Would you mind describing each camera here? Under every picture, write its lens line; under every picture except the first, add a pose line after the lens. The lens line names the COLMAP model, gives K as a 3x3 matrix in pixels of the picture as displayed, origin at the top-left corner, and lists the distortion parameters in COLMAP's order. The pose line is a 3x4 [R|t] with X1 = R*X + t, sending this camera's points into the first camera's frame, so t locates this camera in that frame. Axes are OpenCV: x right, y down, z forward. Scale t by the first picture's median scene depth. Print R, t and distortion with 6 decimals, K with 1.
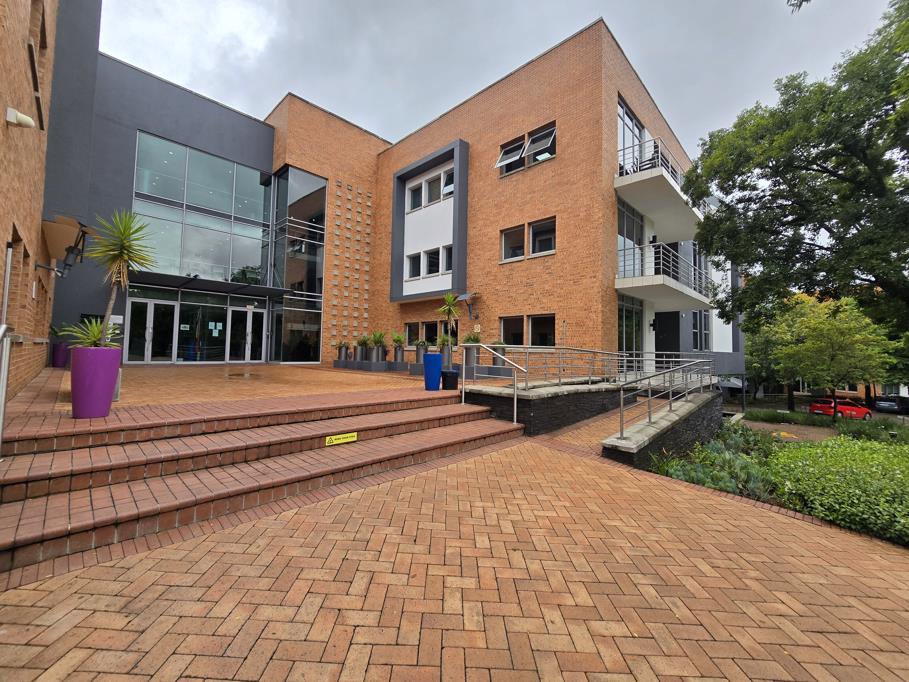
lens RADIAL K [[370.4, 0, 454.0], [0, 370.4, 335.4], [0, 0, 1]] dist [-0.000211, 0.000041]
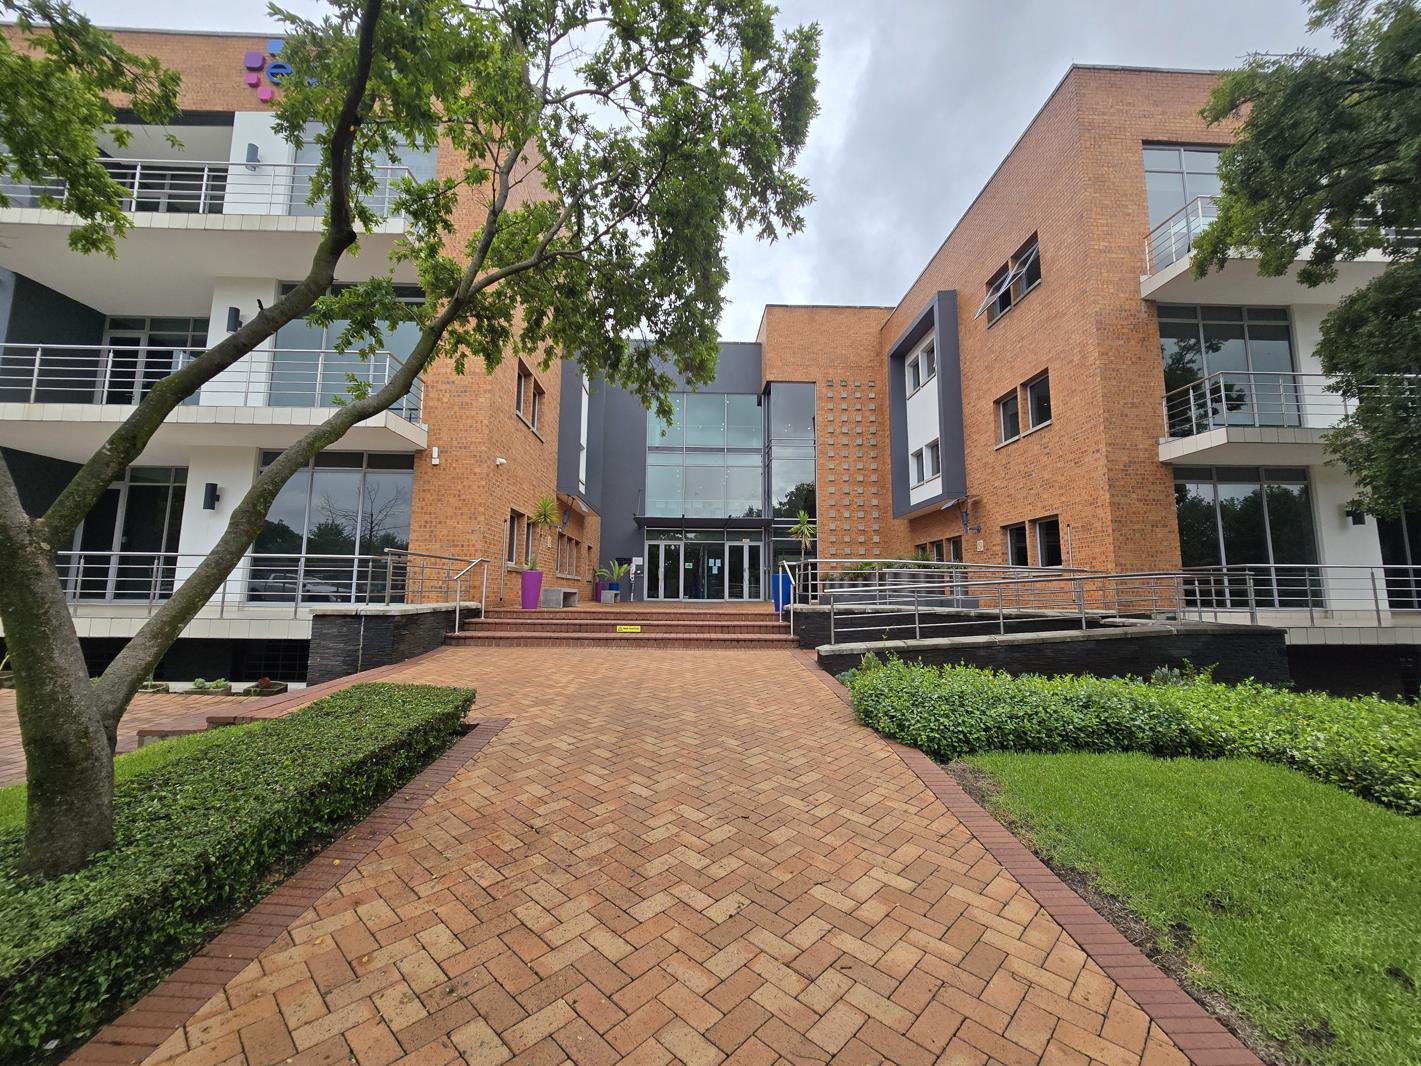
lens RADIAL K [[579.0, 0, 709.8], [0, 579.0, 524.3], [0, 0, 1]] dist [-0.000211, 0.000041]
pose [[0.722120, -0.098061, -0.684782, 0.416262], [0.036655, 0.993935, -0.103678, 0.032620], [0.690796, 0.049767, 0.721335, -0.118763]]
